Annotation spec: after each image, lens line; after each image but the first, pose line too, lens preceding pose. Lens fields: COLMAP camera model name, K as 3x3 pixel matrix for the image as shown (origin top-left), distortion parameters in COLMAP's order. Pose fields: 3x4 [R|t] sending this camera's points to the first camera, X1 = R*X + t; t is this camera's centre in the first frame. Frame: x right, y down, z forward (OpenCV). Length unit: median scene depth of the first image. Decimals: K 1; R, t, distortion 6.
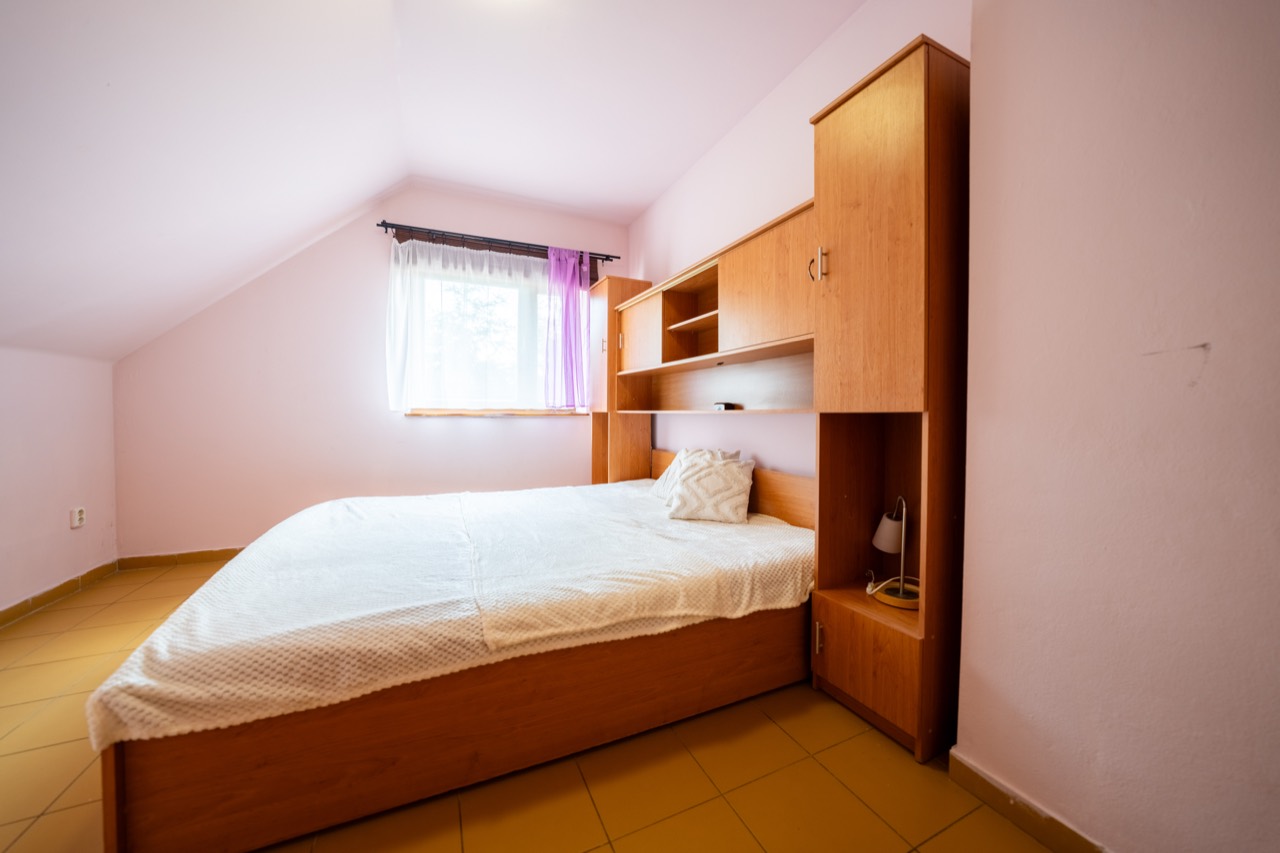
lens RADIAL K [[444.1, 0, 637.8], [0, 444.1, 420.4], [0, 0, 1]] dist [-0.016224, 0.001477]
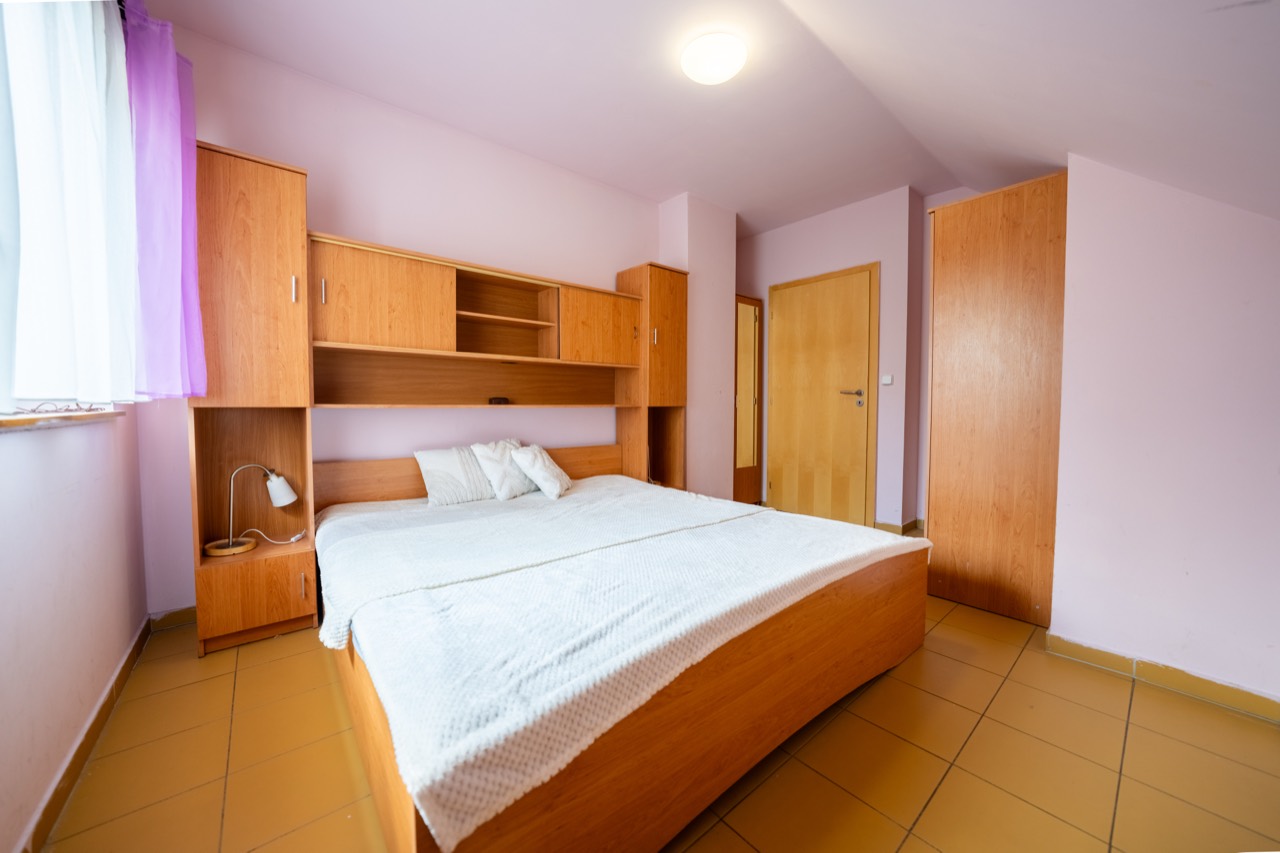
lens RADIAL K [[444.1, 0, 639.5], [0, 444.1, 422.9], [0, 0, 1]] dist [-0.016224, 0.001477]
pose [[-0.247507, -0.038885, 0.968105, -1.304912], [0.015313, 0.998913, 0.044037, -0.029318], [-0.968765, 0.025724, -0.246643, 1.285610]]
